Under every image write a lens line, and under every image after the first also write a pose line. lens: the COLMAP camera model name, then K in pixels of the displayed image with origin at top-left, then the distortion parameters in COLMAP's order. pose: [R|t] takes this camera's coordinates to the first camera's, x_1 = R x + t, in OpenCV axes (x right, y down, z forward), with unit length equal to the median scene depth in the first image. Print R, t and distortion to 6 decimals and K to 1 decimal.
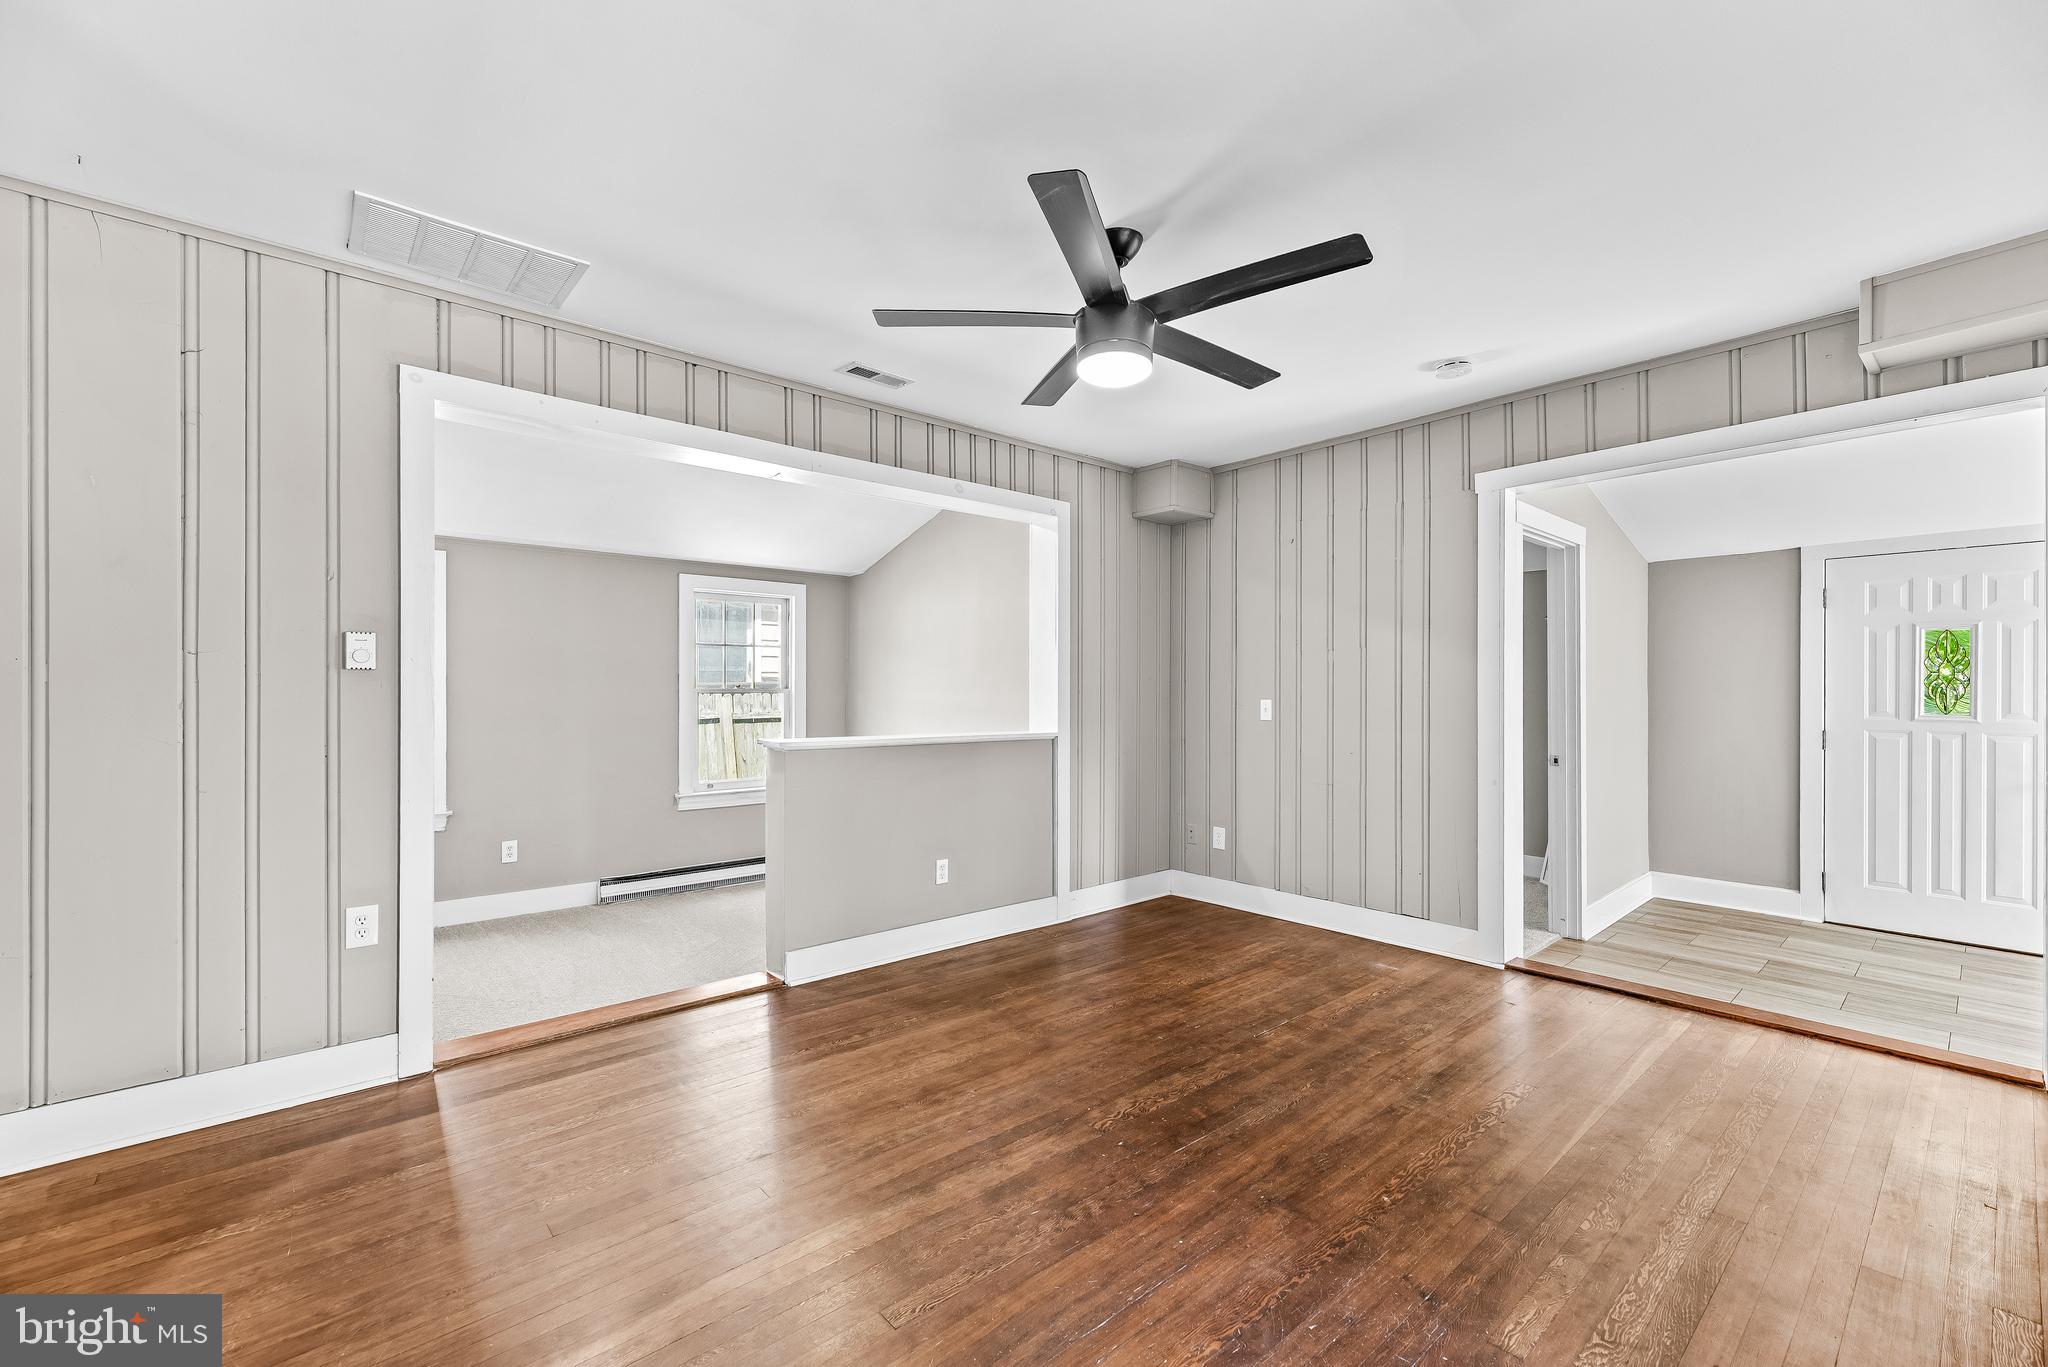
lens RADIAL K [[839.0, 0, 1004.0], [0, 839.0, 693.6], [0, 0, 1]] dist [-0.000921, 0.001481]
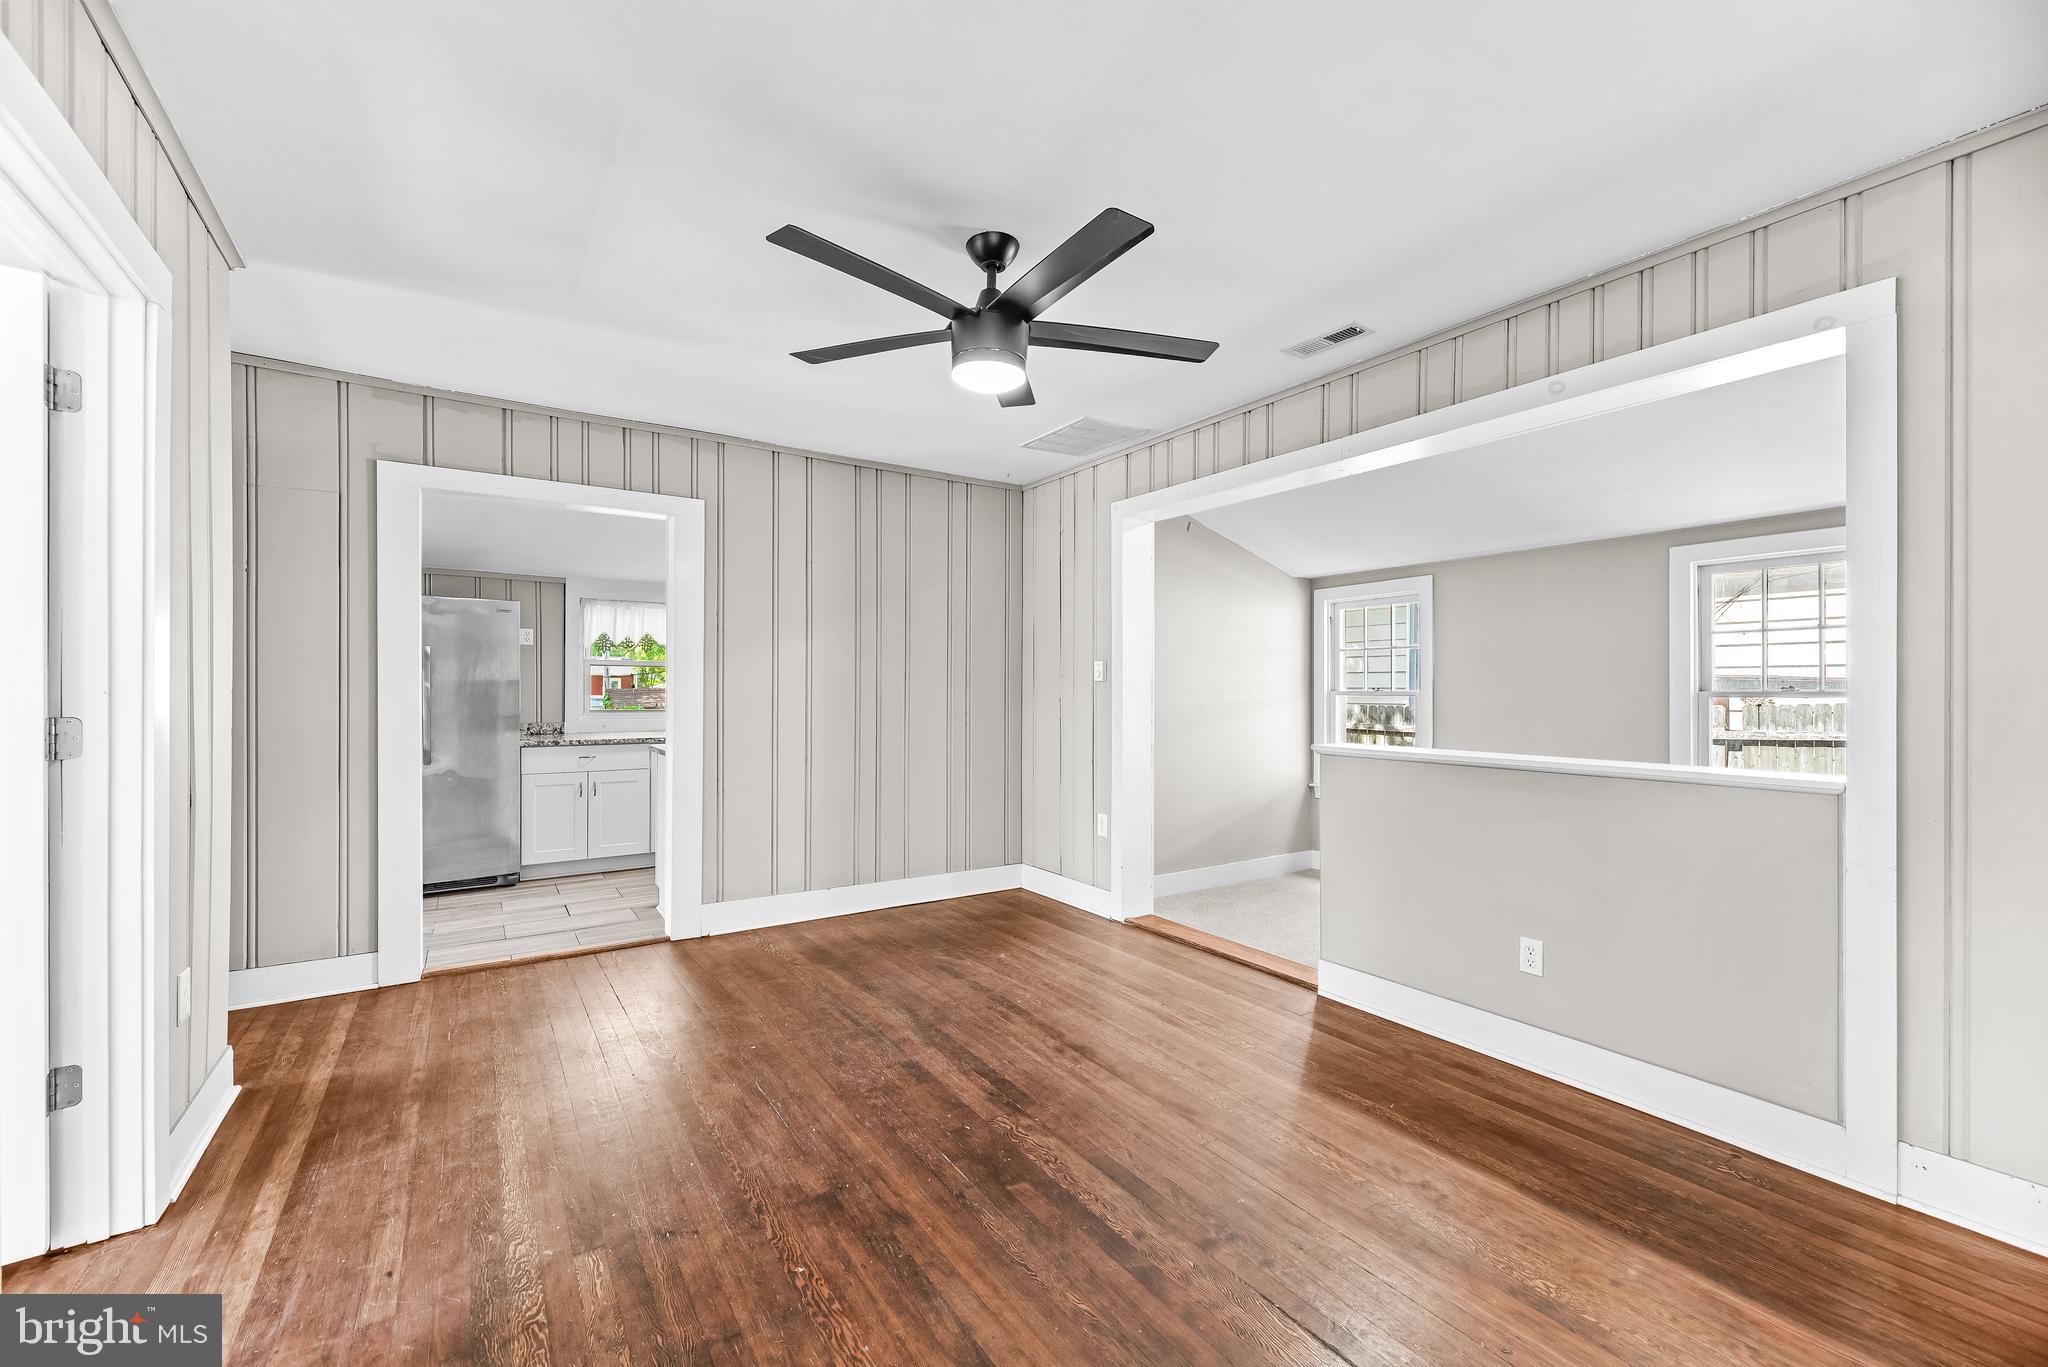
lens RADIAL K [[839.0, 0, 1032.7], [0, 839.0, 686.4], [0, 0, 1]] dist [-0.000921, 0.001481]
pose [[-0.109998, -0.010072, -0.993881, 0.691926], [-0.006687, 0.999934, -0.009394, 0.001015], [0.993909, 0.005613, -0.110058, 0.708066]]
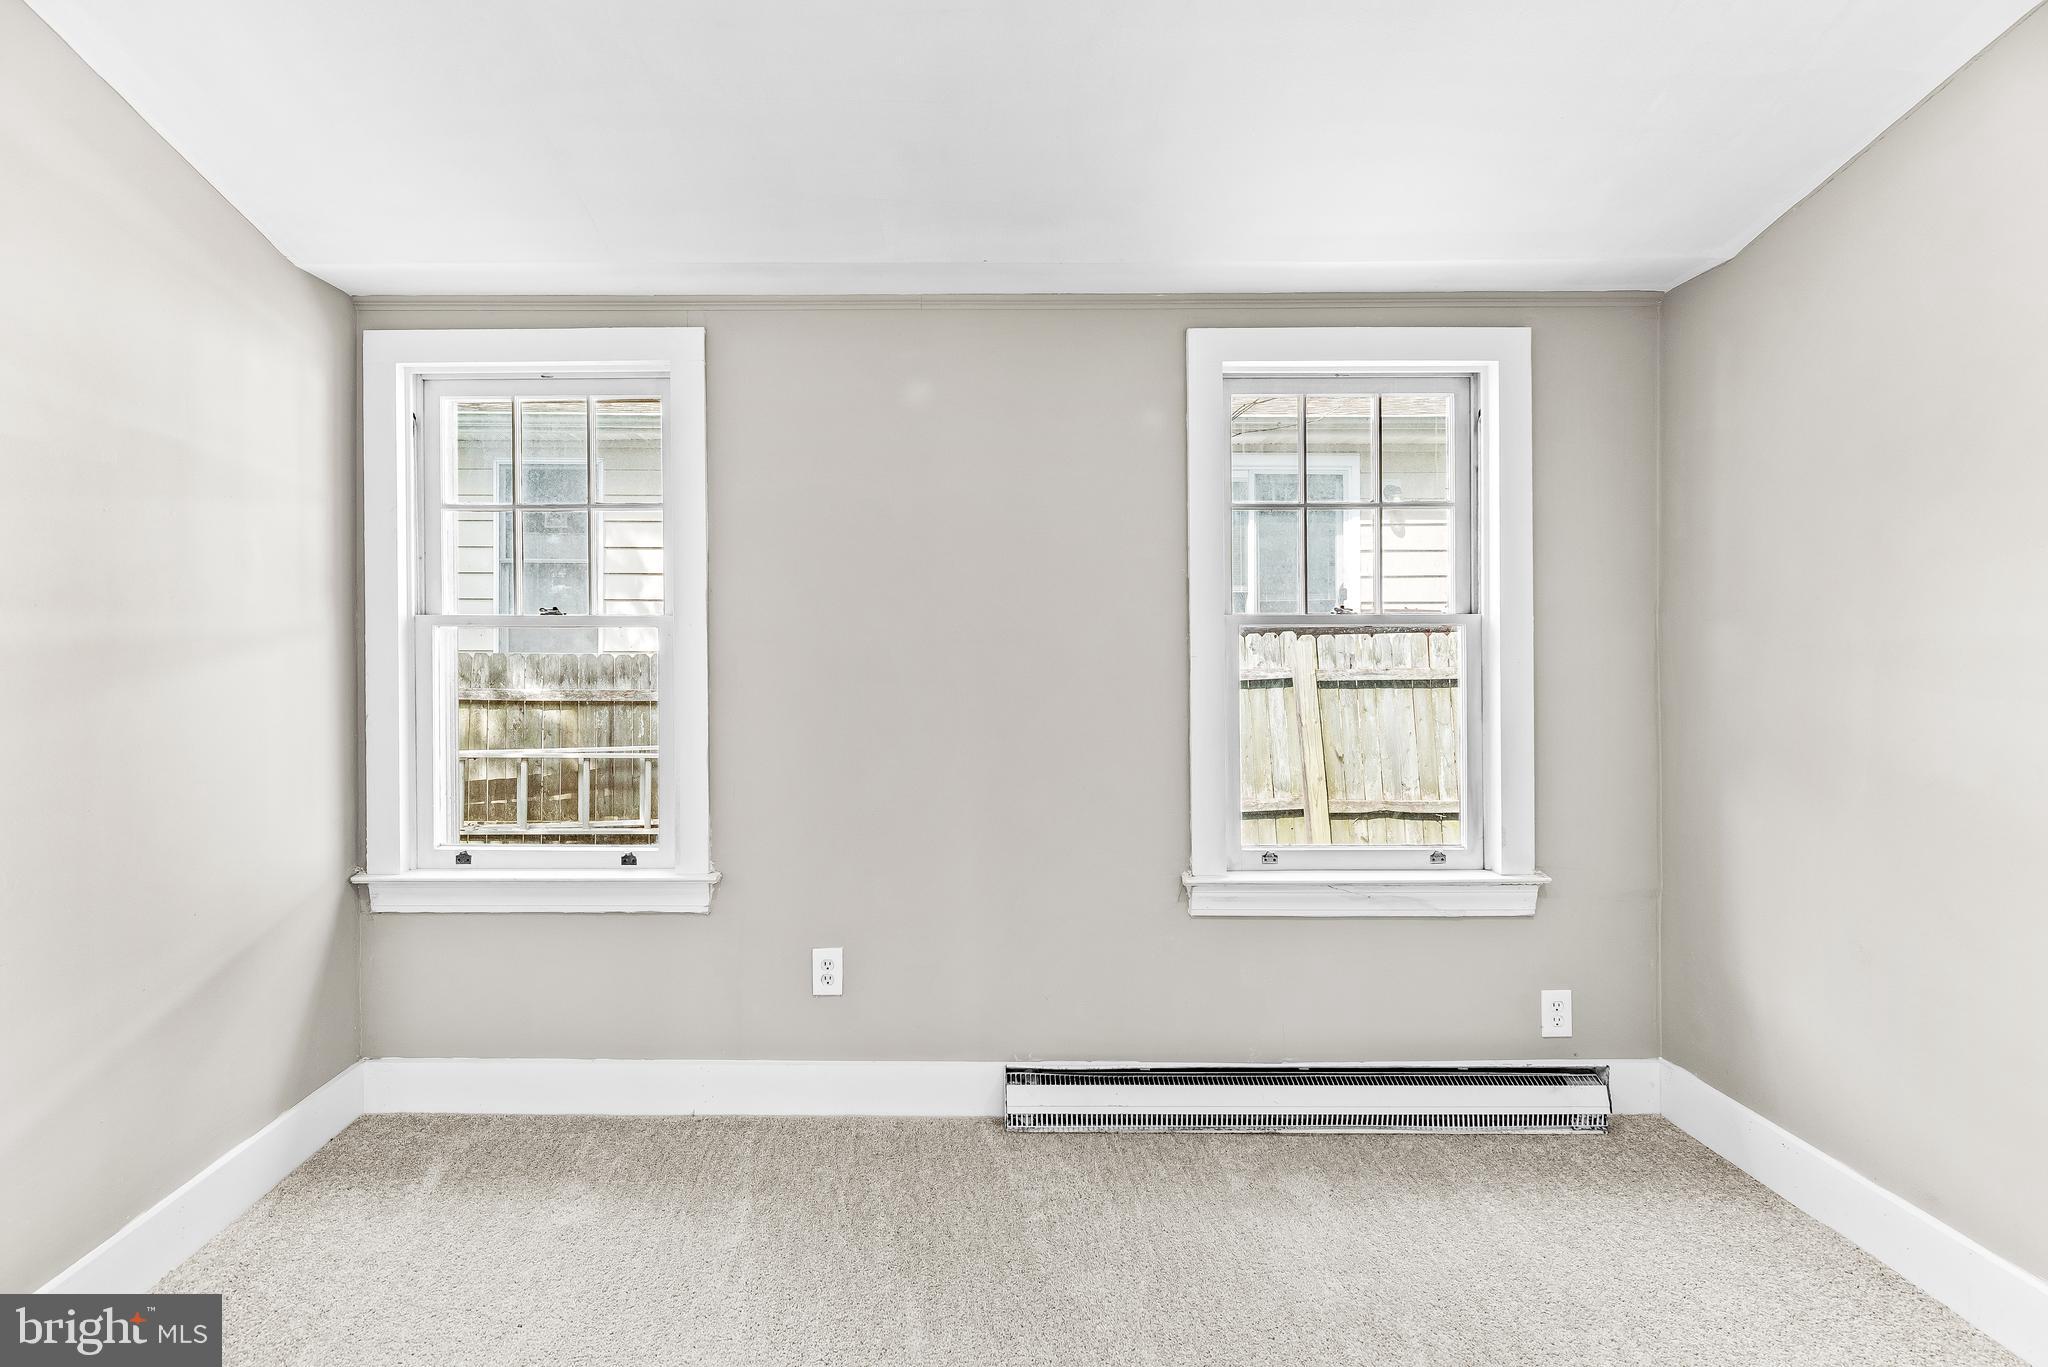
lens RADIAL K [[839.0, 0, 957.4], [0, 839.0, 642.1], [0, 0, 1]] dist [-0.000921, 0.001481]
pose [[0.761342, -0.006991, -0.648313, -0.306276], [0.004114, 0.999974, -0.005952, 0.015621], [0.648338, 0.001864, 0.761351, 0.897489]]
